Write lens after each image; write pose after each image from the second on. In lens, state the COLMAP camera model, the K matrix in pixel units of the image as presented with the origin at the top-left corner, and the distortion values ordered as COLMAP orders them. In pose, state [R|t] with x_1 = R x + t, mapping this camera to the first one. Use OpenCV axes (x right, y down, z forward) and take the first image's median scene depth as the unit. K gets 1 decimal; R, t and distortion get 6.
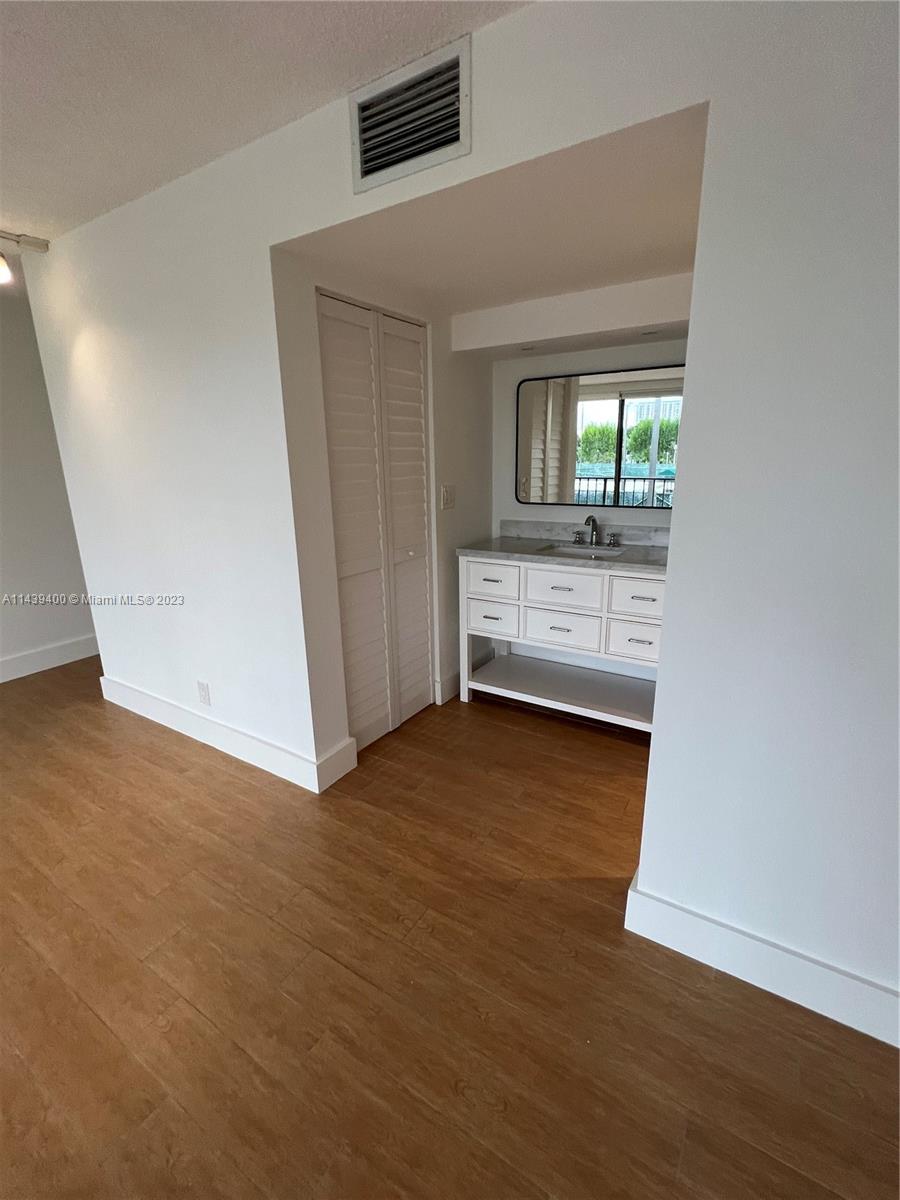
lens RADIAL K [[526.9, 0, 448.5], [0, 526.9, 599.9], [0, 0, 1]] dist [0.000529, 0.000167]
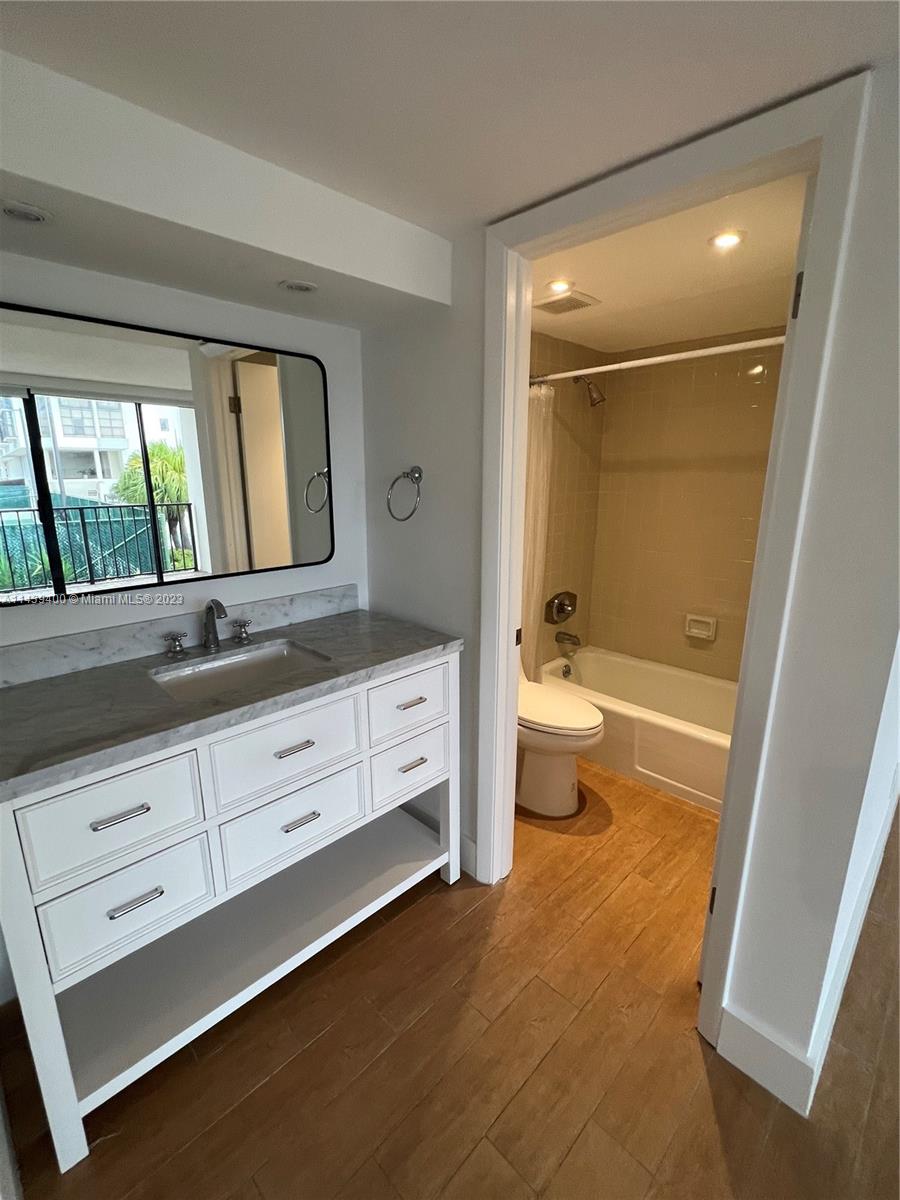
lens RADIAL K [[526.9, 0, 450.2], [0, 526.9, 602.8], [0, 0, 1]] dist [0.000529, 0.000167]
pose [[0.217256, -0.211847, 0.952849, -0.197375], [0.247942, 0.956125, 0.156043, -0.188263], [-0.944100, 0.202350, 0.260250, 0.656728]]
